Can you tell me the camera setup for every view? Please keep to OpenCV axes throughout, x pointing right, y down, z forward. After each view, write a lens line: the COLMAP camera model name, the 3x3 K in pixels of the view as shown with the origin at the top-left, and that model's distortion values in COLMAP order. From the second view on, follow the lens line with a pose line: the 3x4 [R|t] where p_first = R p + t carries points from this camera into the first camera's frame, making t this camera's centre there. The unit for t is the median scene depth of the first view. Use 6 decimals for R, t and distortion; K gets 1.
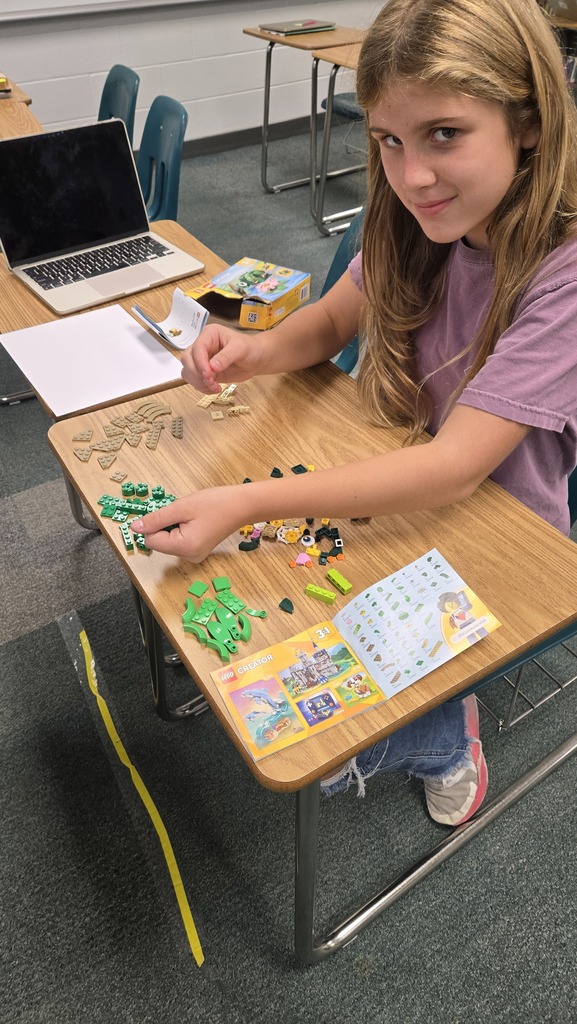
lens RADIAL K [[755.6, 0, 283.0], [0, 755.6, 514.5], [0, 0, 1]] dist [0.009168, 0.001035]
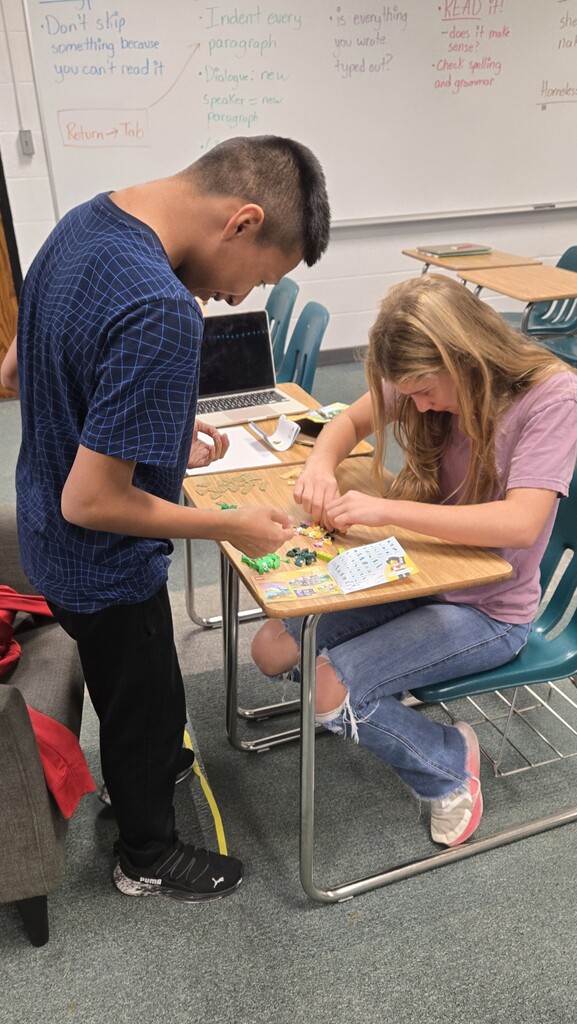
lens RADIAL K [[755.6, 0, 283.0], [0, 755.6, 514.5], [0, 0, 1]] dist [0.009168, 0.001035]
pose [[0.981843, 0.091707, -0.166056, 0.116782], [-0.127886, 0.966539, -0.222366, 0.202412], [0.140108, 0.239565, 0.960718, -0.335765]]
